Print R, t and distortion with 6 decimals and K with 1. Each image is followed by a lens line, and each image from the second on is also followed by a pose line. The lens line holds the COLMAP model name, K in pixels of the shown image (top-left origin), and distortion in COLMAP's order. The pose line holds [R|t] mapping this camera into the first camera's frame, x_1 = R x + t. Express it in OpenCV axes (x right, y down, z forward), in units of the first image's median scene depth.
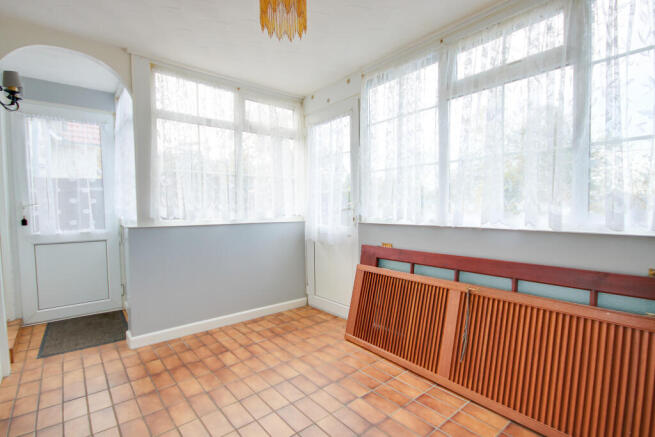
lens RADIAL K [[304.6, 0, 326.2], [0, 304.6, 219.0], [0, 0, 1]] dist [0.001192, -0.001567]
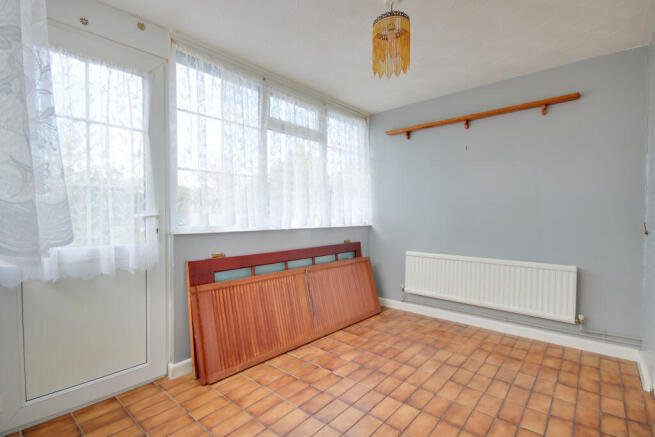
lens RADIAL K [[304.6, 0, 326.2], [0, 304.6, 218.2], [0, 0, 1]] dist [0.001192, -0.001567]
pose [[-0.140389, -0.006000, 0.990078, -0.885933], [0.033814, 0.999369, 0.010851, -0.030885], [-0.989519, 0.035002, -0.140098, 0.960164]]
